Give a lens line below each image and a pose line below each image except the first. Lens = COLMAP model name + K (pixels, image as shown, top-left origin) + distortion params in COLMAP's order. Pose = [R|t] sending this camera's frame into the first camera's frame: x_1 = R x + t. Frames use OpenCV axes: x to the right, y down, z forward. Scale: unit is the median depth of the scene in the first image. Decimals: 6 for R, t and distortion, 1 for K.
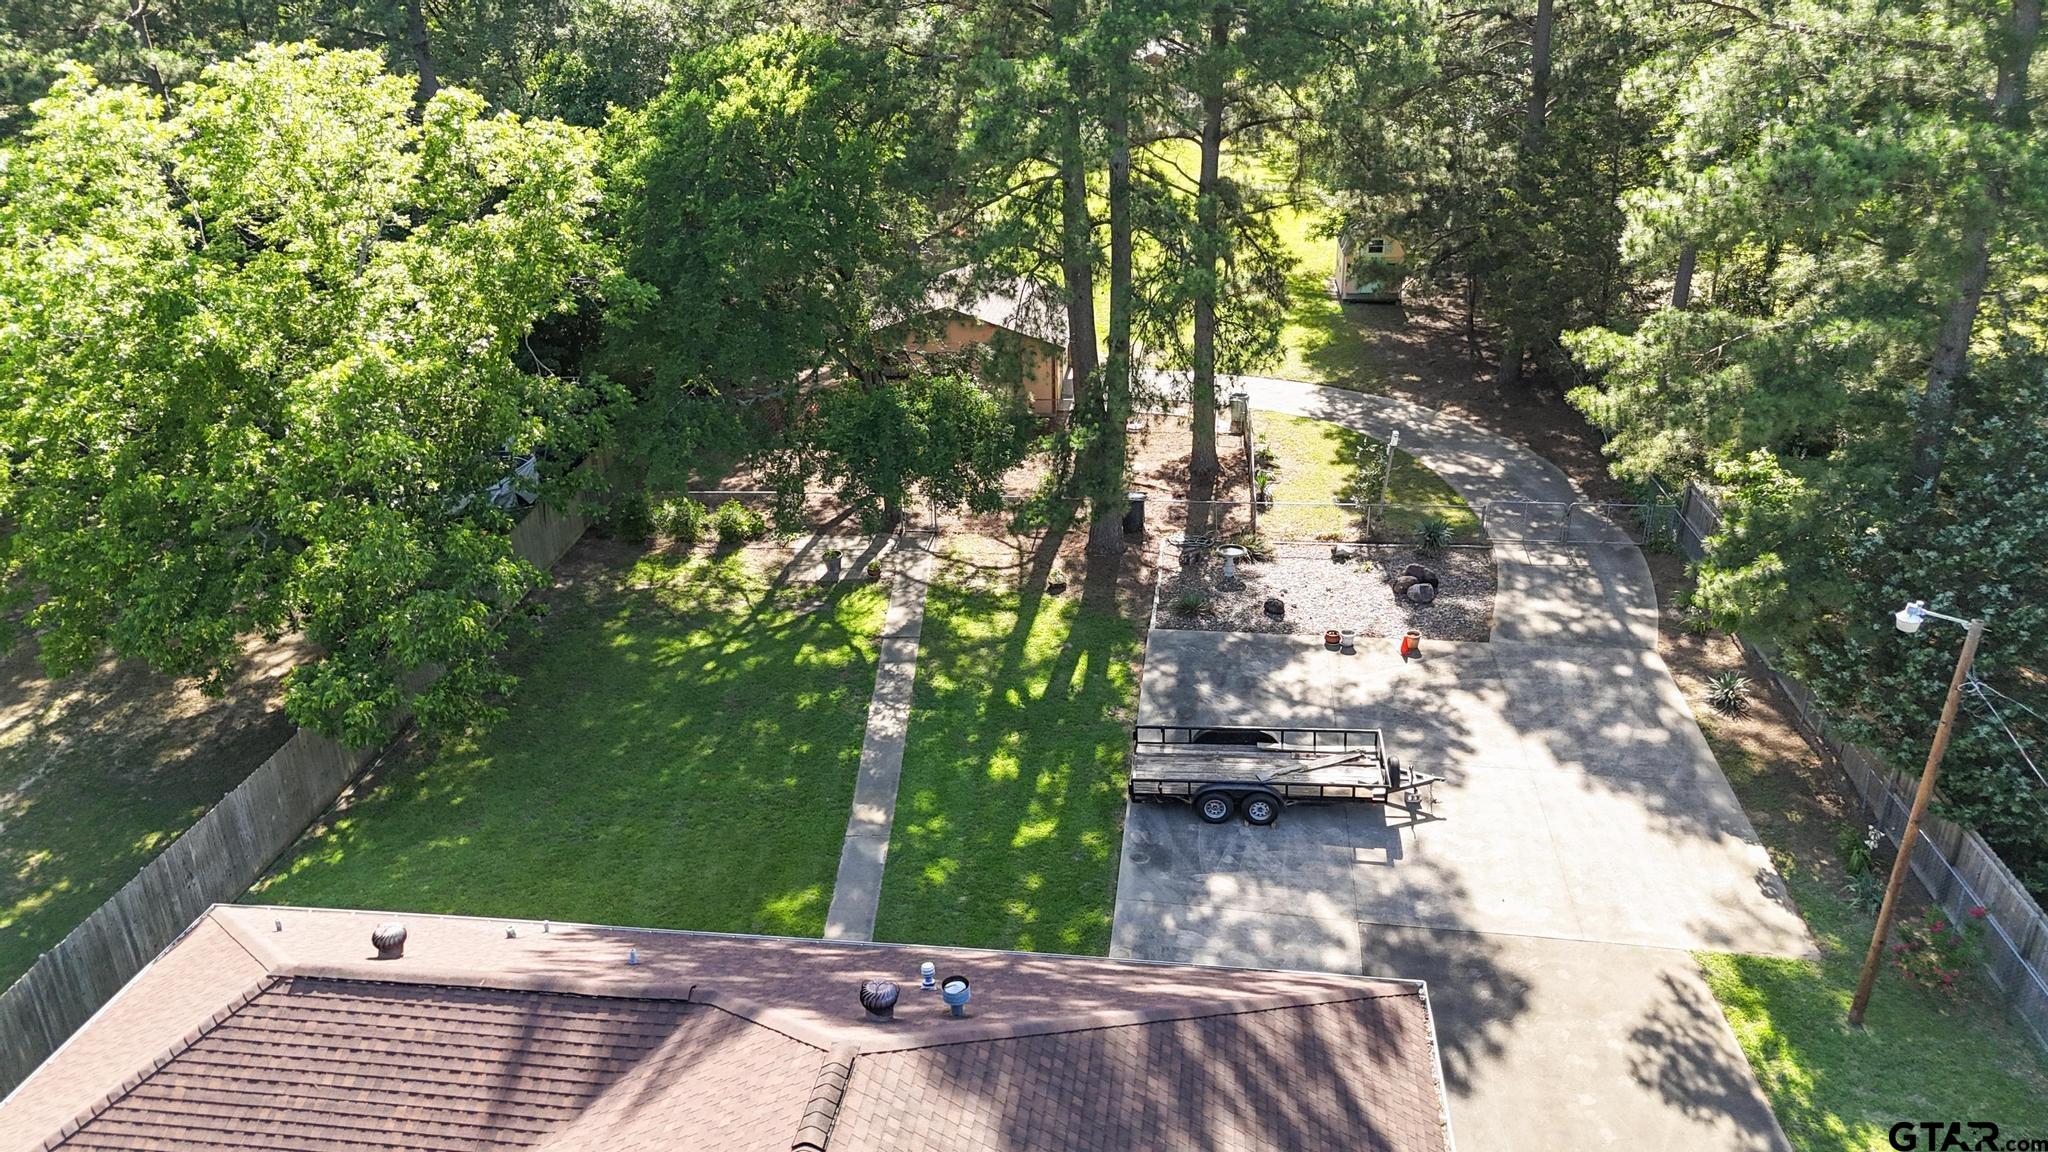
lens RADIAL K [[1575.4, 0, 1002.8], [0, 1575.4, 573.3], [0, 0, 1]] dist [0.039016, -0.006654]
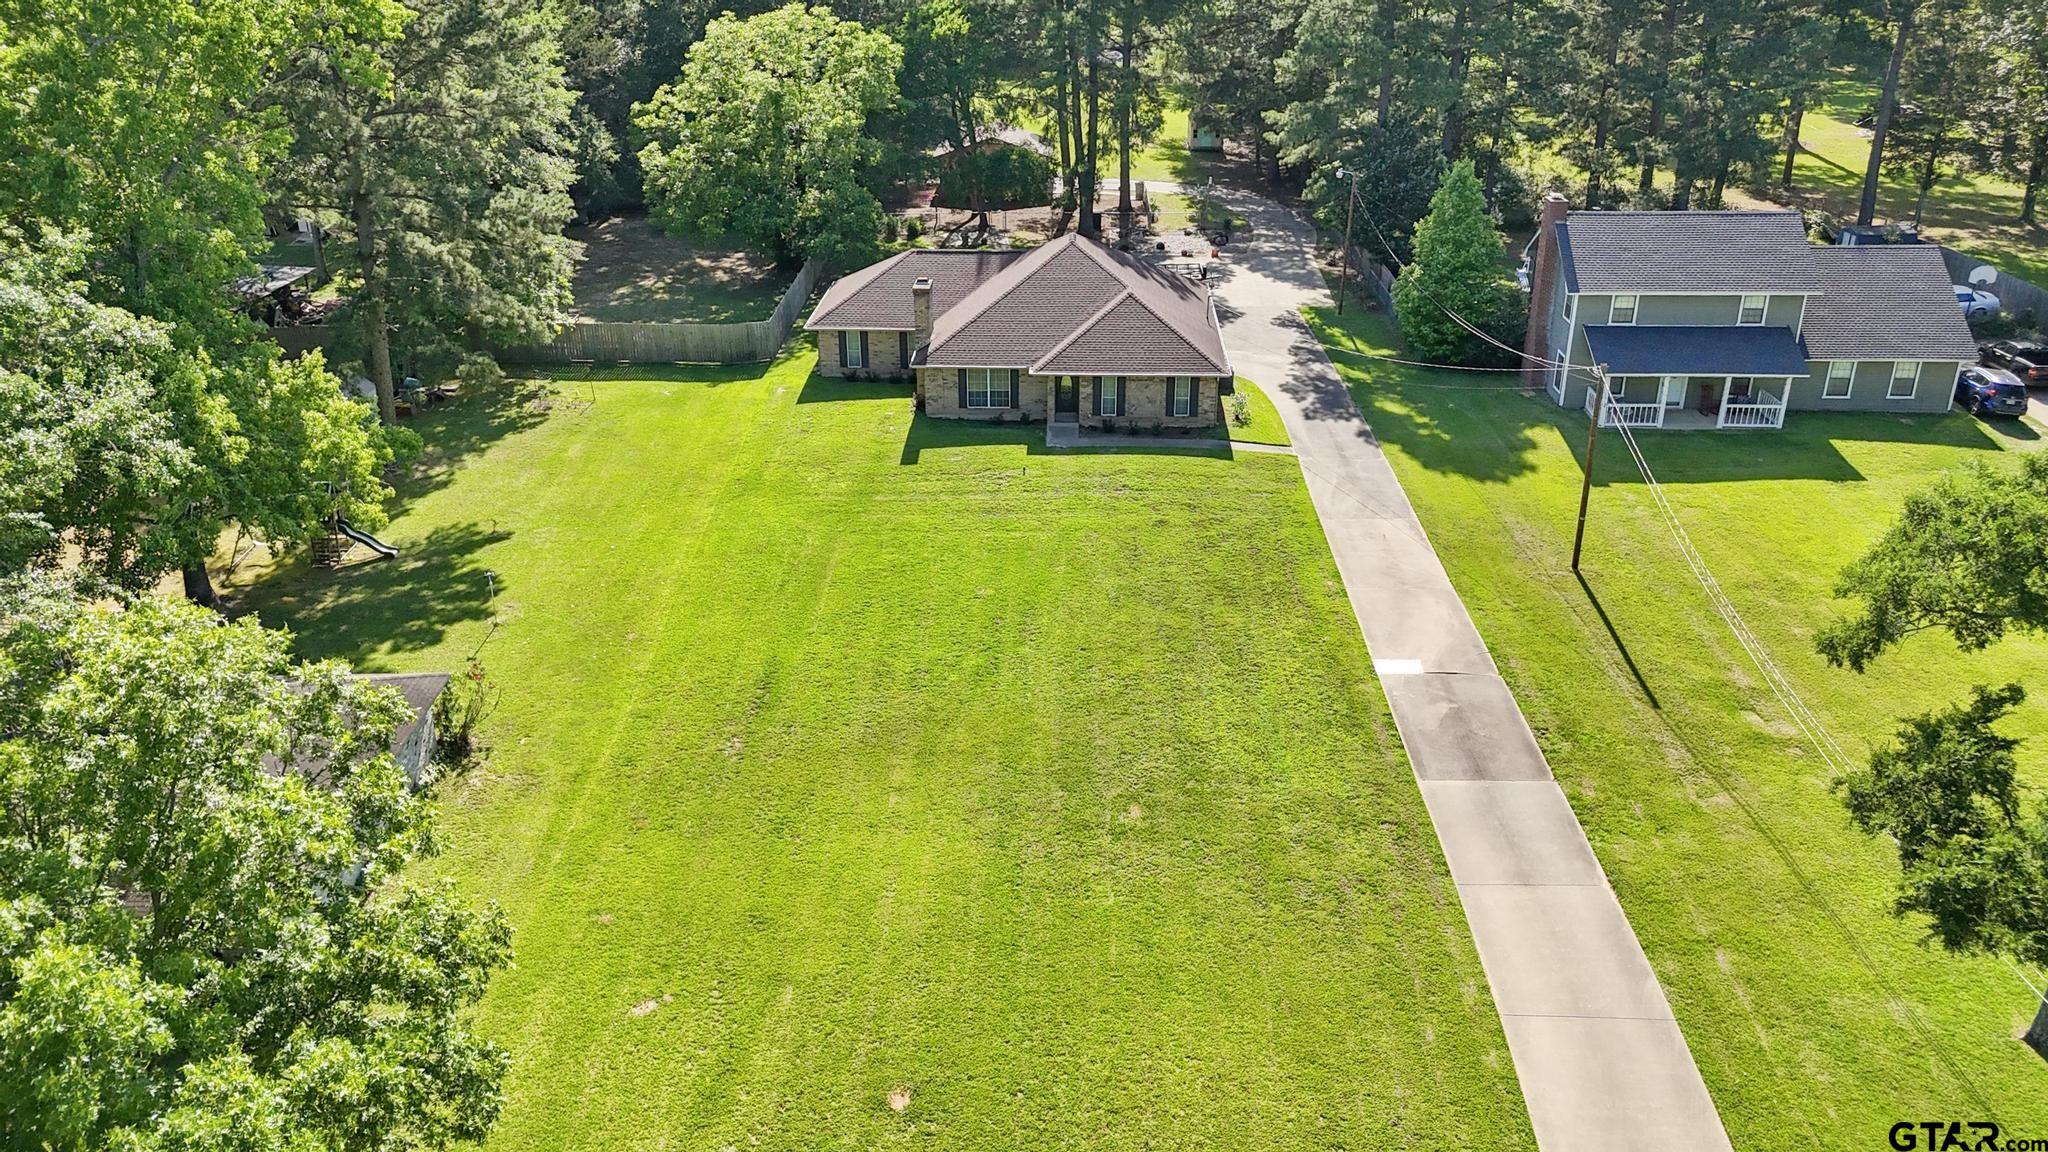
lens RADIAL K [[1575.4, 0, 1034.4], [0, 1575.4, 586.5], [0, 0, 1]] dist [0.039016, -0.006654]
pose [[0.994913, -0.025100, 0.097558, -0.243135], [0.022074, 0.999245, 0.031974, 0.420161], [-0.098287, -0.029658, 0.994716, -1.266450]]
